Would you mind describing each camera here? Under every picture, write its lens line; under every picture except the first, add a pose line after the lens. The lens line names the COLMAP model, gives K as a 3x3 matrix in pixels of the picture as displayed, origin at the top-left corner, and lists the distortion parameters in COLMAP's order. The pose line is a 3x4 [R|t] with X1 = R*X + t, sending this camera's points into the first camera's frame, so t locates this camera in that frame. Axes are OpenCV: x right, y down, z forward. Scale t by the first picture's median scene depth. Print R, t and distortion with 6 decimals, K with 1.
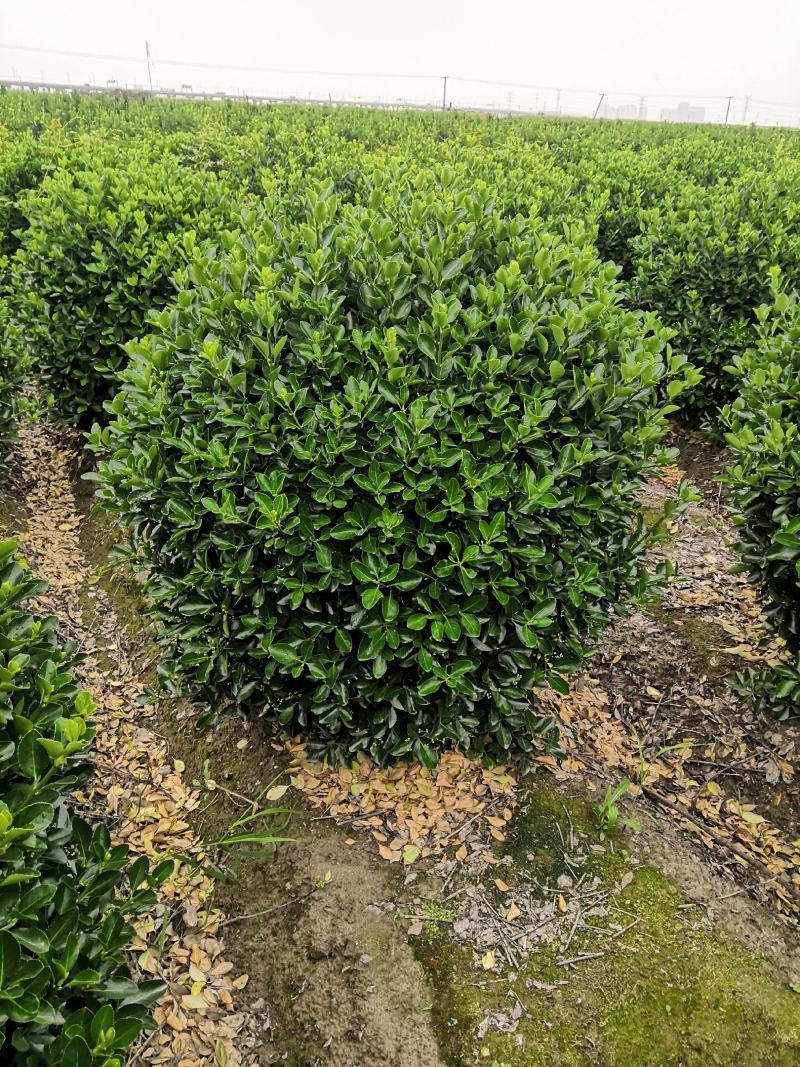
lens RADIAL K [[820.1, 0, 400.0], [0, 820.1, 533.5], [0, 0, 1]] dist [-0.010992, 0.007619]
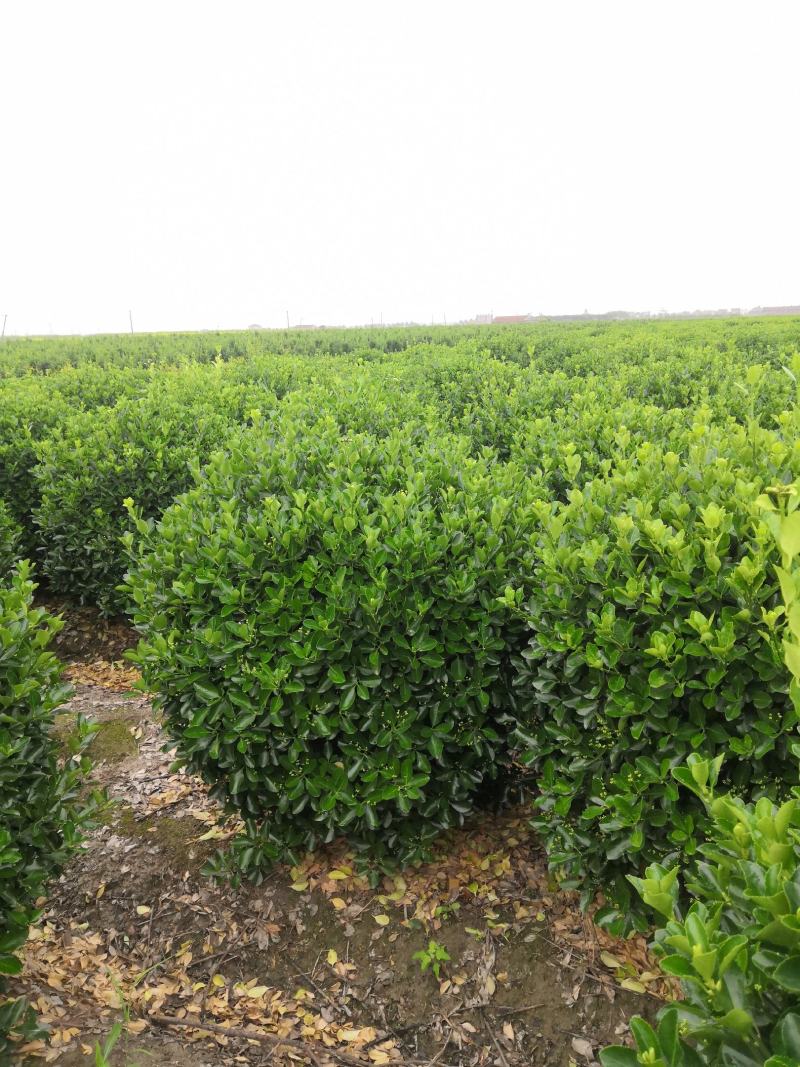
lens RADIAL K [[820.1, 0, 400.0], [0, 820.1, 533.5], [0, 0, 1]] dist [-0.010992, 0.007619]
pose [[0.799316, -0.204121, 0.565181, 0.090119], [0.322850, 0.939139, -0.117416, -0.019474], [-0.506816, 0.276321, 0.816569, -0.097278]]
